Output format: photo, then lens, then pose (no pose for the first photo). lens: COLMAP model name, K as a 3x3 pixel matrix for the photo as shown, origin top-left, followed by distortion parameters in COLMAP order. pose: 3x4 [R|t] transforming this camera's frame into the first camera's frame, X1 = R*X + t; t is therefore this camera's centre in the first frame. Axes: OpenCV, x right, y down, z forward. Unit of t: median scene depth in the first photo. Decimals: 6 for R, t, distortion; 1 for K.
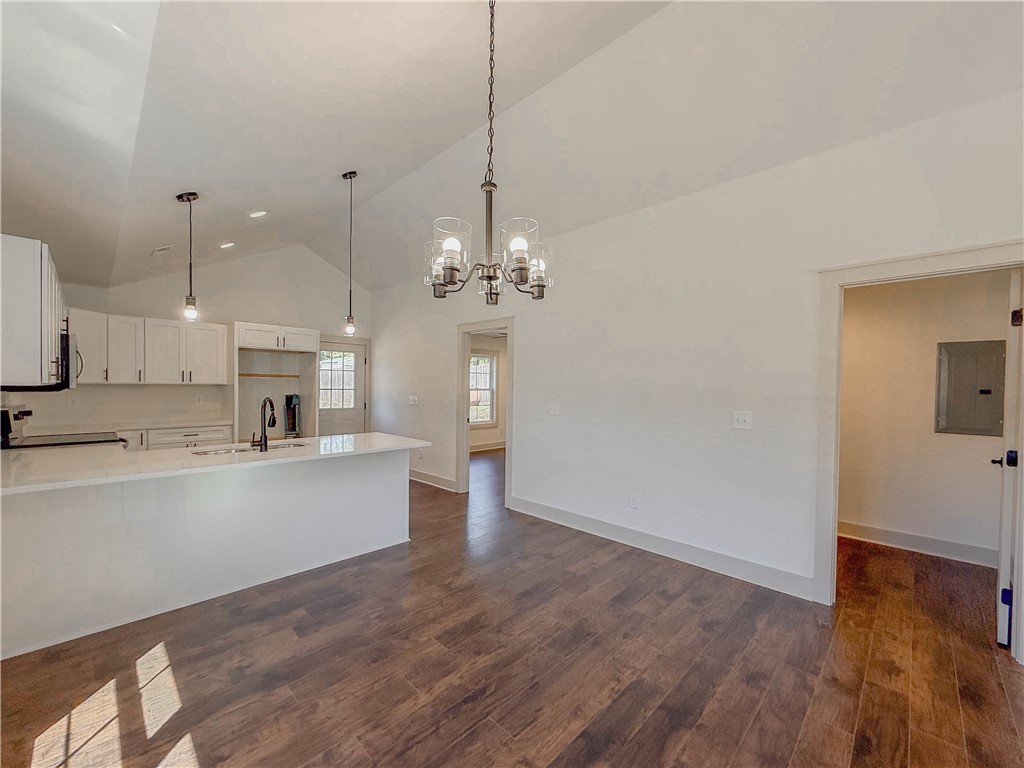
lens RADIAL K [[414.0, 0, 517.3], [0, 414.0, 387.9], [0, 0, 1]] dist [-0.000569, -0.000083]
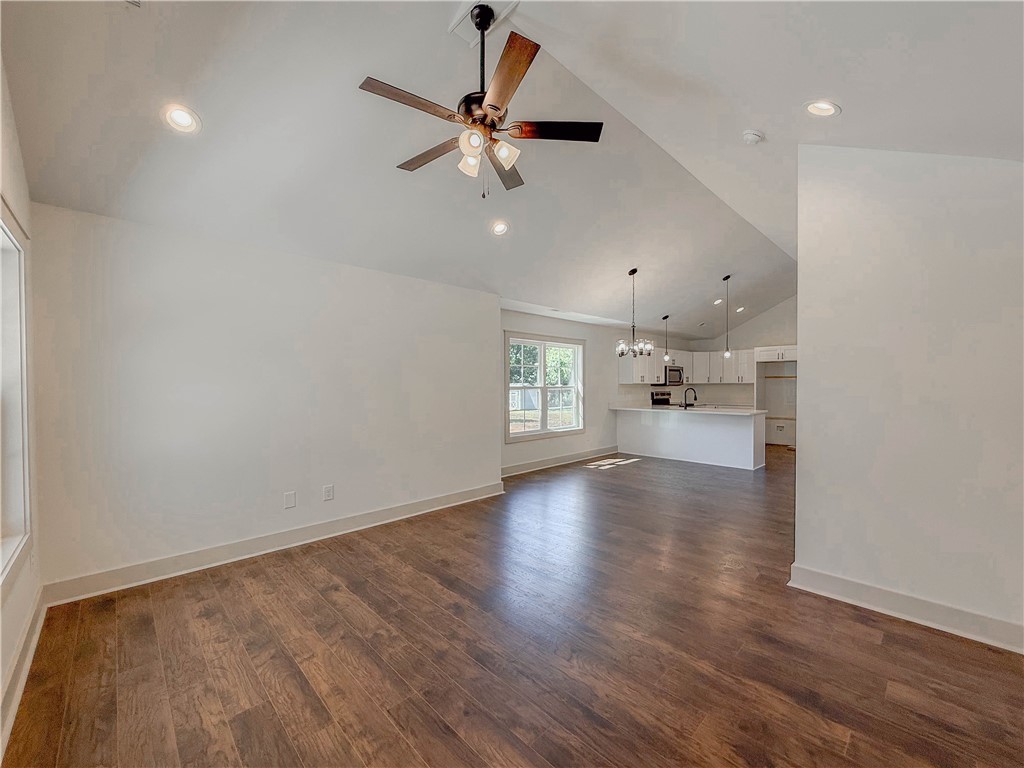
lens RADIAL K [[414.0, 0, 511.7], [0, 414.0, 390.1], [0, 0, 1]] dist [-0.000569, -0.000083]
pose [[-0.034858, 0.002468, -0.999389, 1.246127], [-0.000344, 0.999997, 0.002482, 0.019333], [0.999392, 0.000430, -0.034857, 0.020822]]
